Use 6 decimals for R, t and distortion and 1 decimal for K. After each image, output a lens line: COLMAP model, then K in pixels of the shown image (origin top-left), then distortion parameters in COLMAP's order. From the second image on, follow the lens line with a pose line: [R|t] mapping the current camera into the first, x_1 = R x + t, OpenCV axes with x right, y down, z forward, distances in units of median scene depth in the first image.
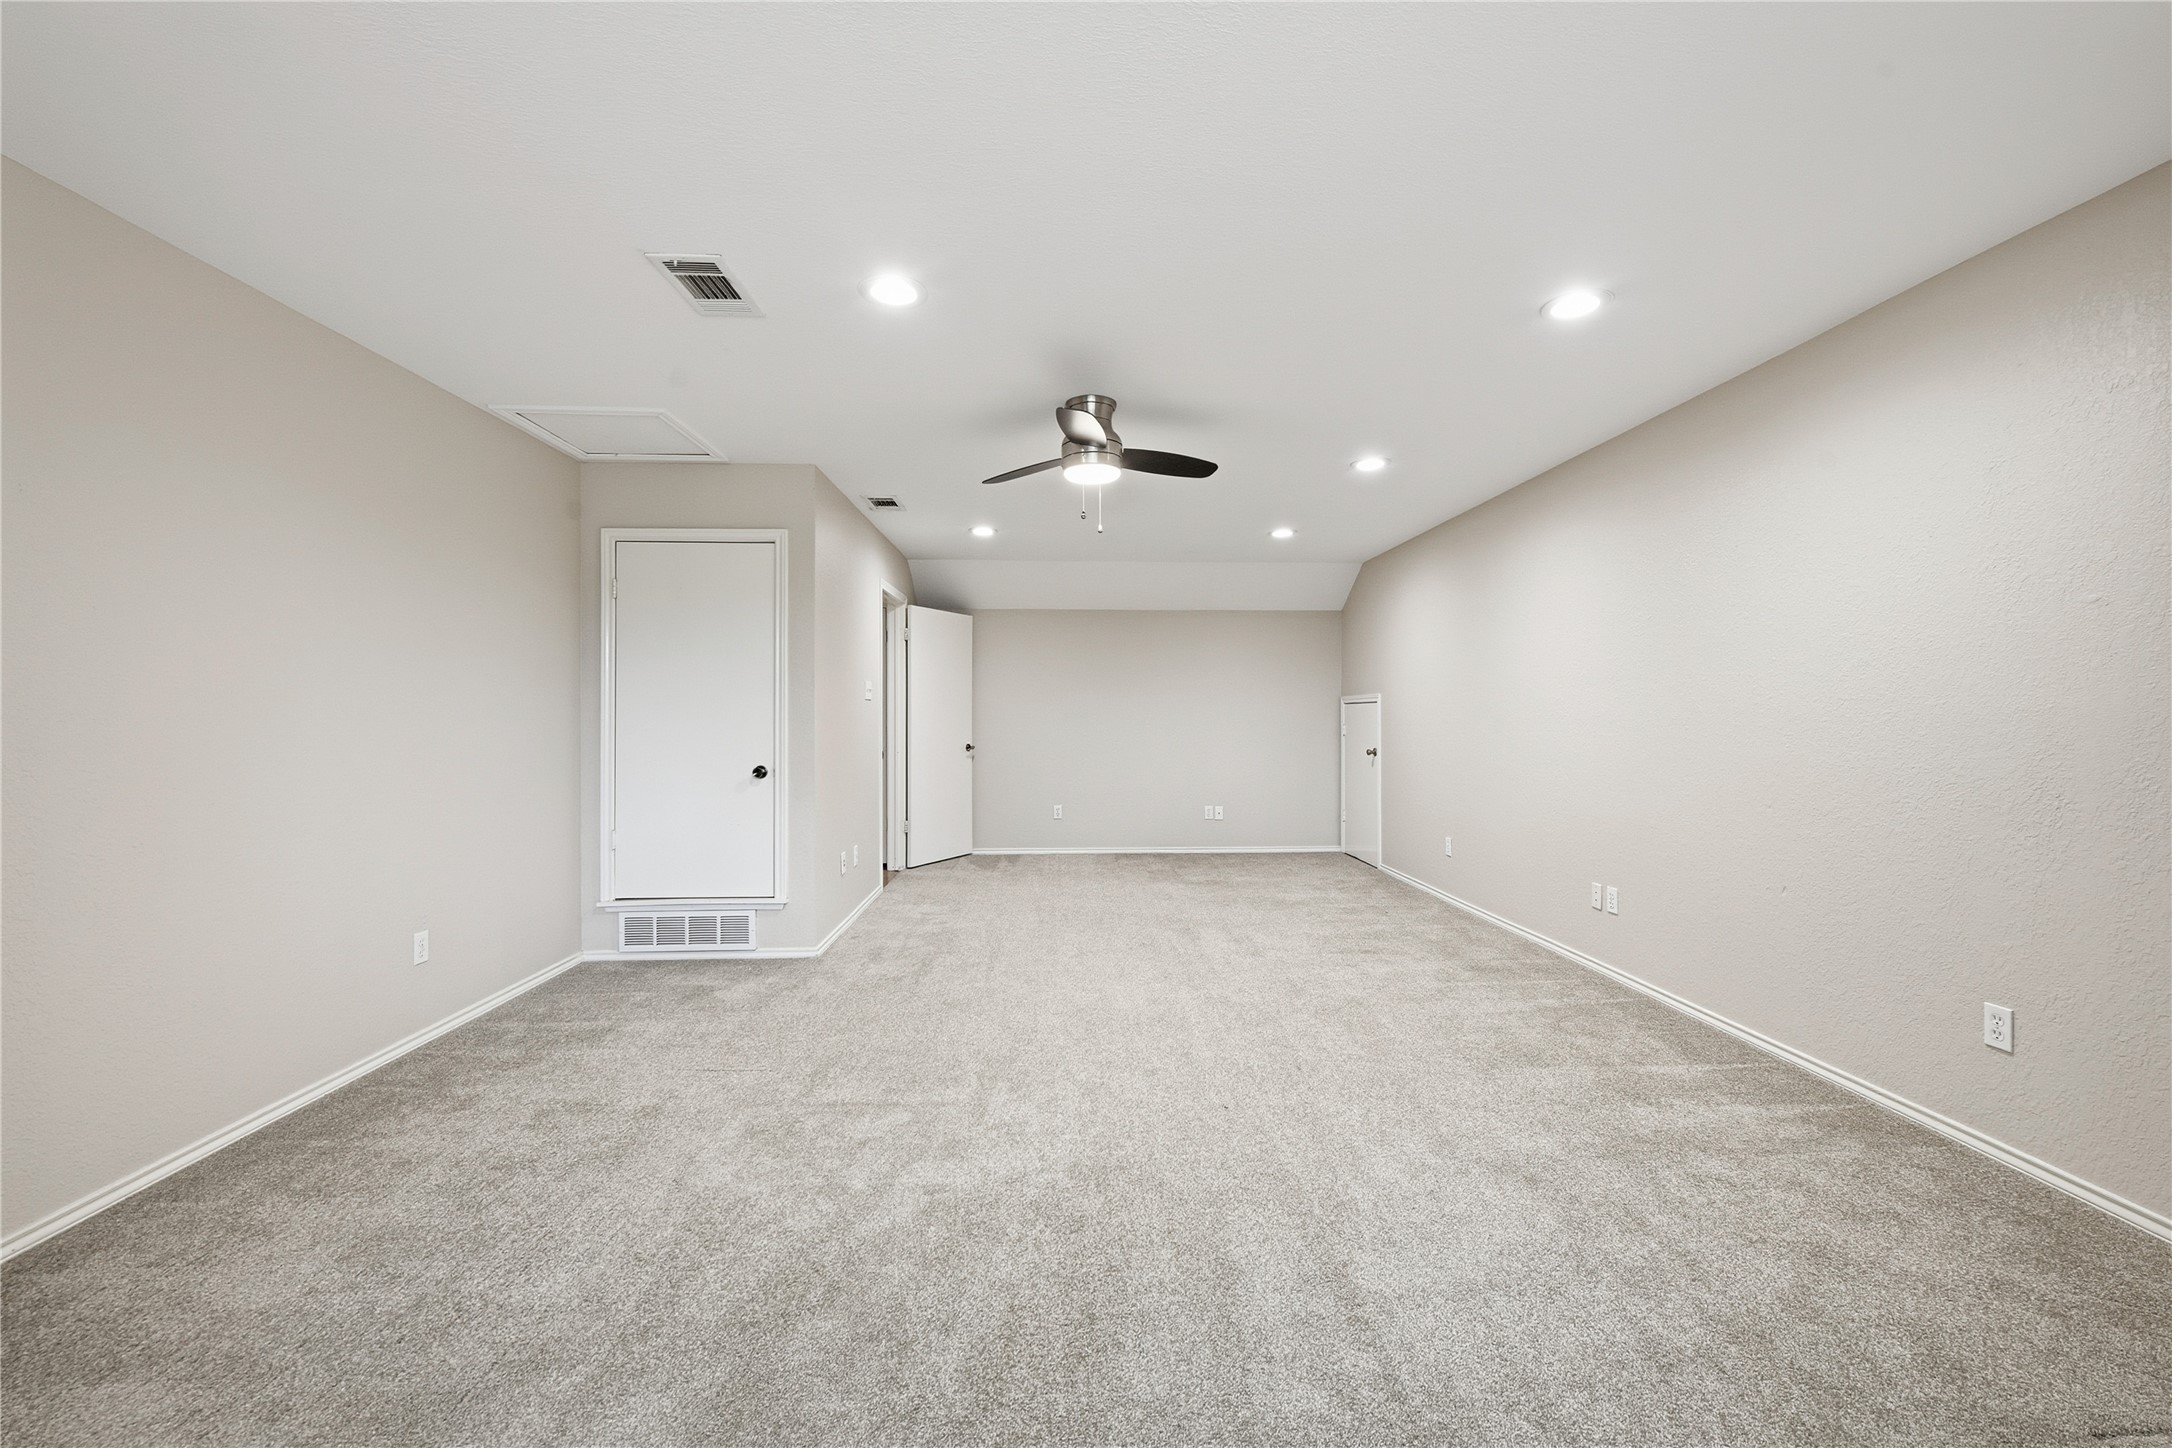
lens RADIAL K [[869.6, 0, 1116.4], [0, 869.6, 713.8], [0, 0, 1]] dist [-0.011830, 0.000530]
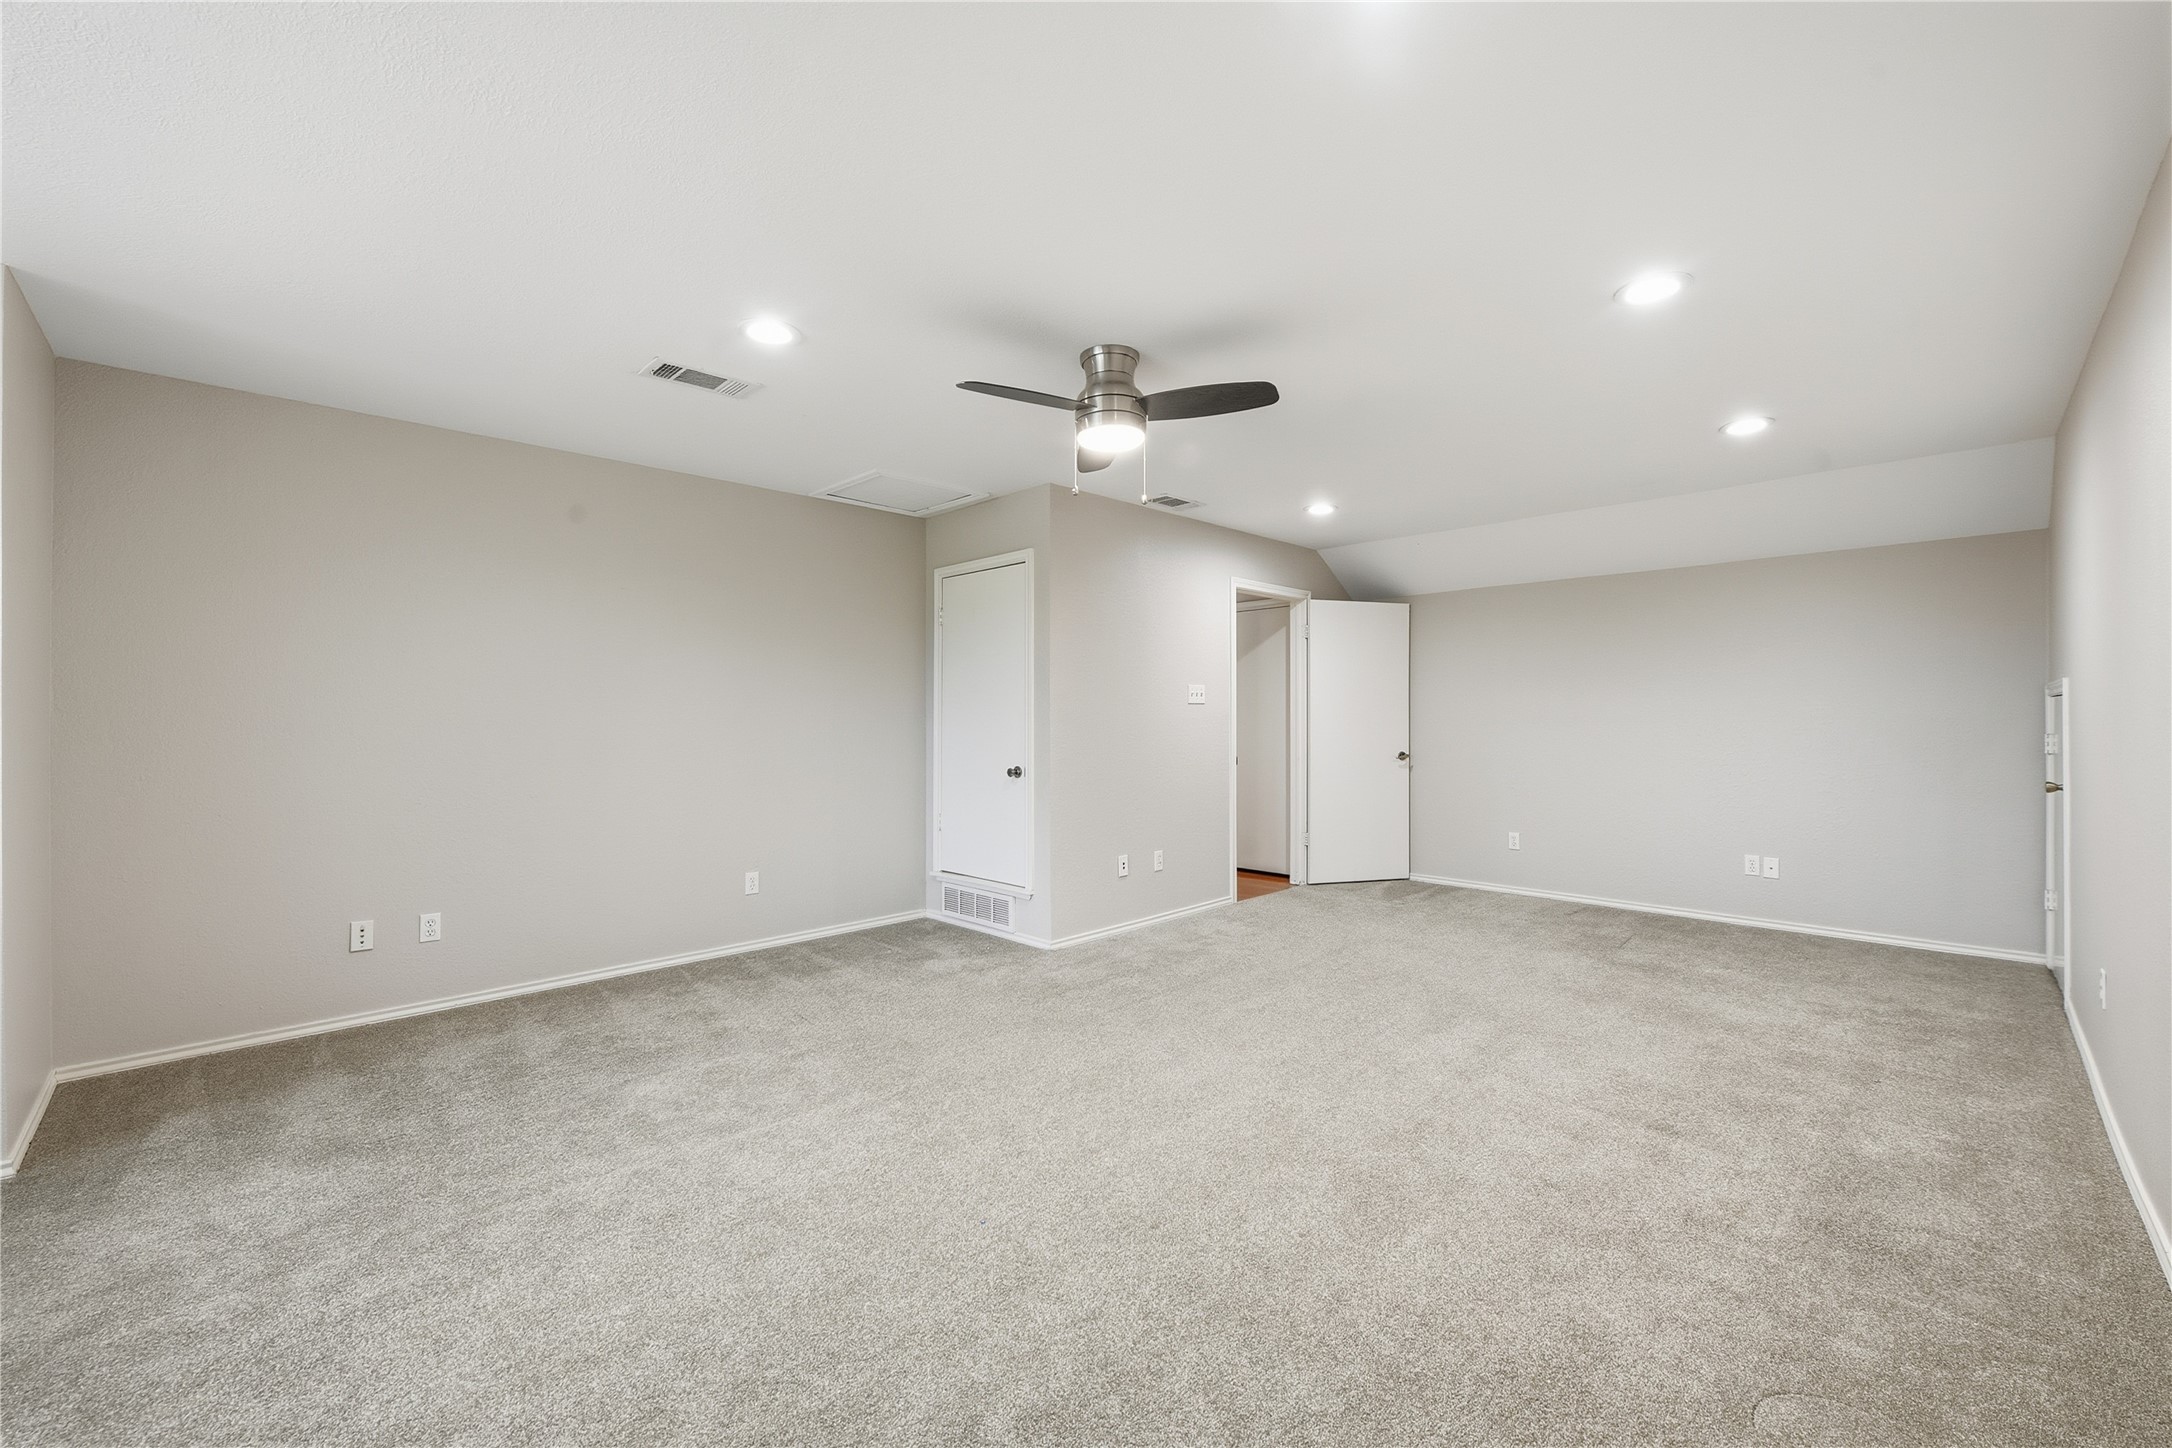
lens RADIAL K [[869.6, 0, 1092.2], [0, 869.6, 720.0], [0, 0, 1]] dist [-0.011830, 0.000530]
pose [[0.667534, 0.001513, -0.744578, 0.502993], [0.003386, 0.999981, 0.005067, -0.004702], [0.744572, -0.005903, 0.667516, 0.356507]]
